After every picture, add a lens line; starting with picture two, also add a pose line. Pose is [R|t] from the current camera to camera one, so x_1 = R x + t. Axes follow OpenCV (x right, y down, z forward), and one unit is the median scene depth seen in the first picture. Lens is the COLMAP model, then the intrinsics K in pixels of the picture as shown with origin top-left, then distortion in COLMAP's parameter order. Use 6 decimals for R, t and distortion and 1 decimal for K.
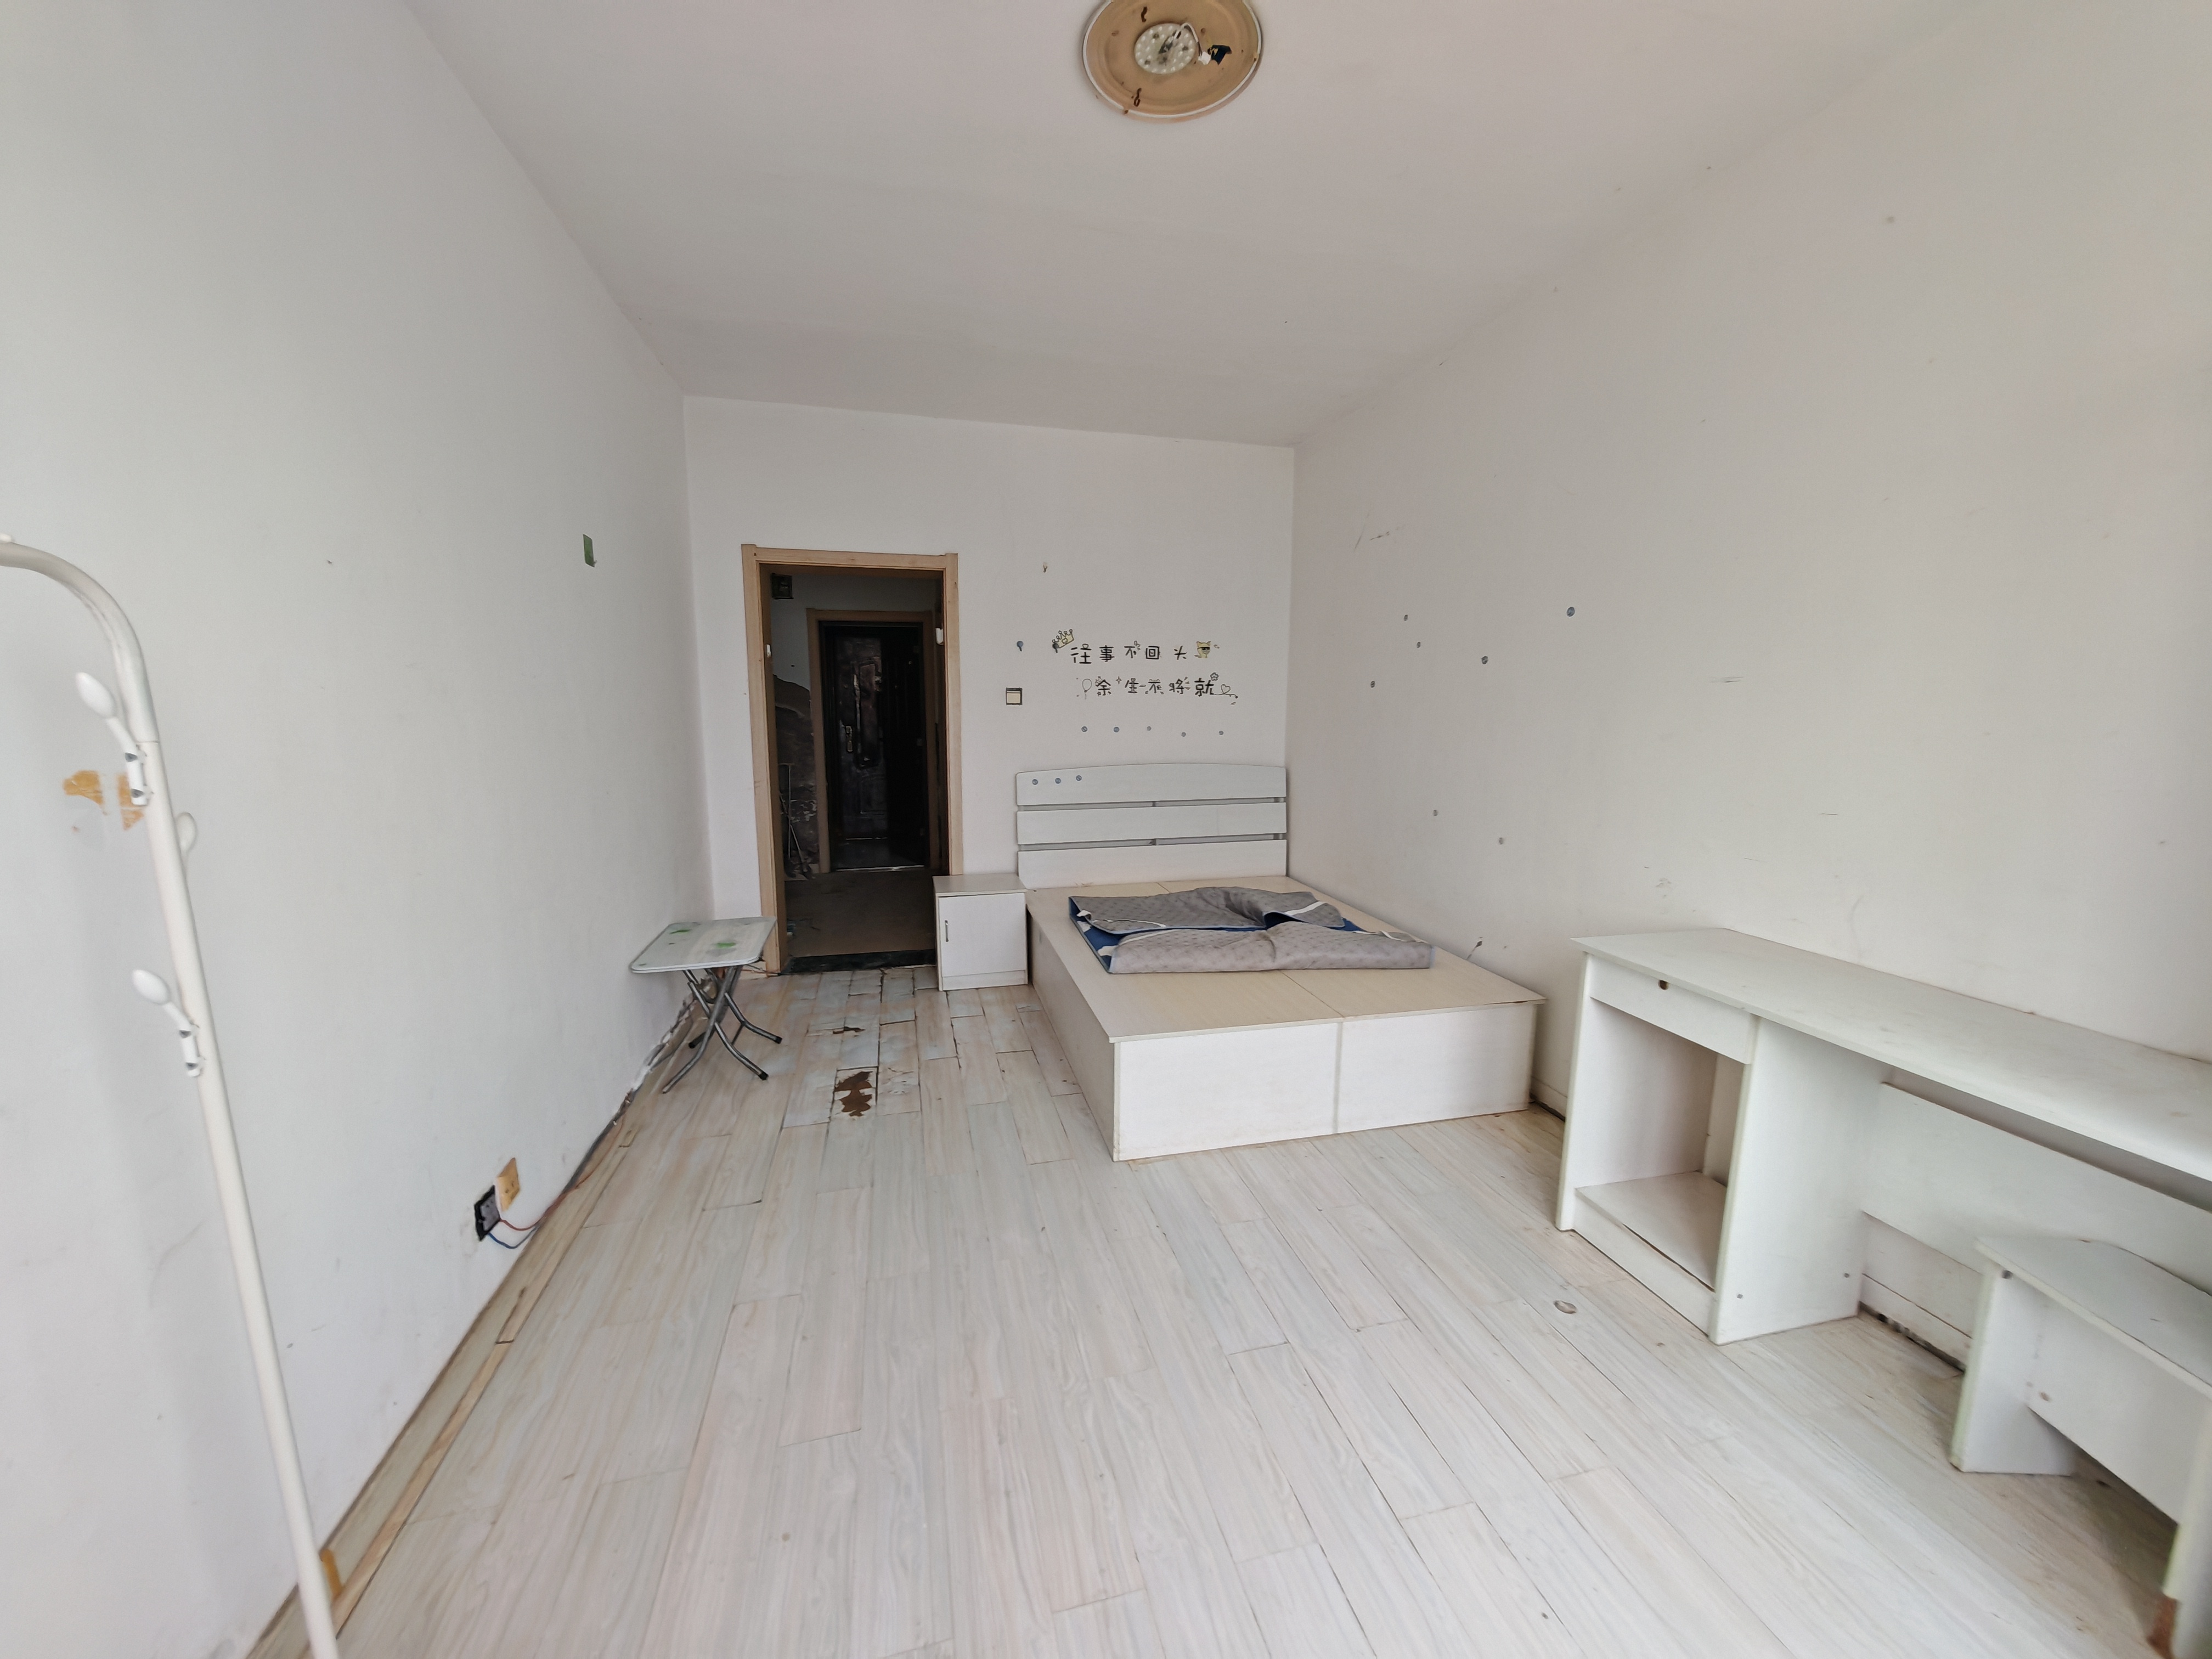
lens RADIAL K [[833.6, 0, 1105.2], [0, 833.6, 832.3], [0, 0, 1]] dist [-0.003723, 0.000777]
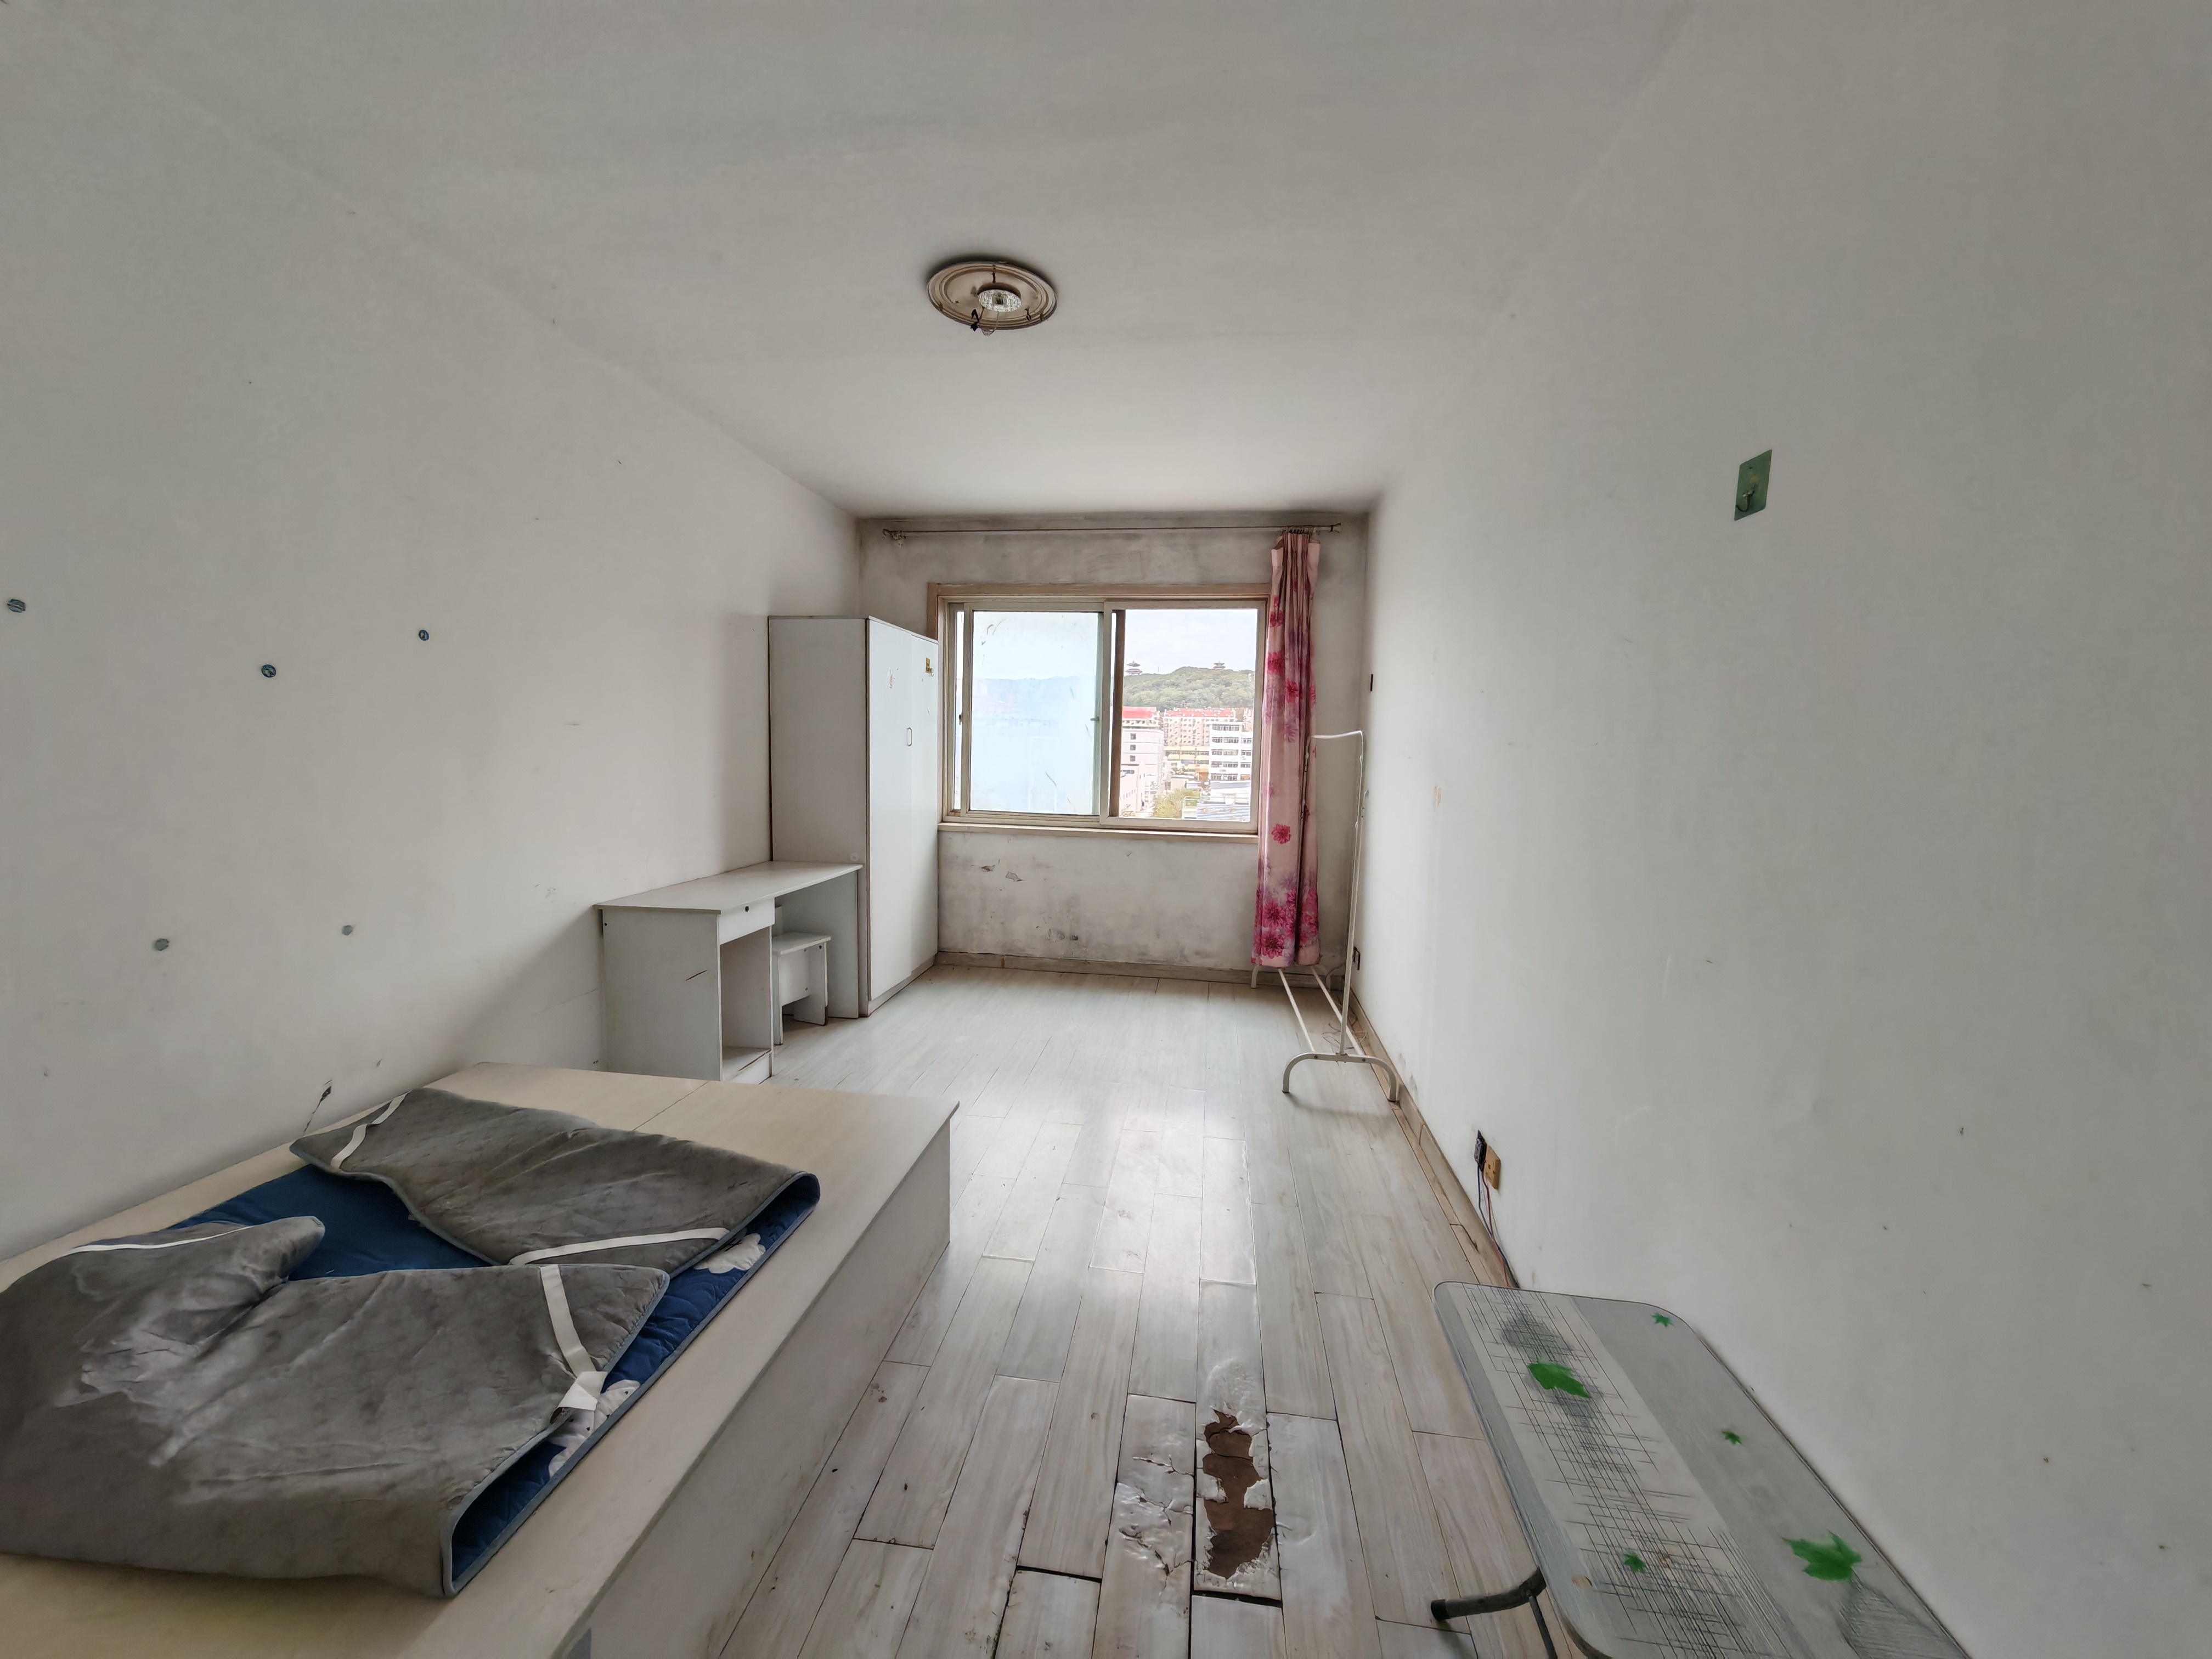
lens RADIAL K [[833.6, 0, 1114.5], [0, 833.6, 820.5], [0, 0, 1]] dist [-0.003723, 0.000777]
pose [[-0.935035, -0.057525, 0.349857, -0.422488], [0.027153, 0.972234, 0.232429, -0.251366], [-0.353514, 0.226828, -0.907511, 1.528523]]
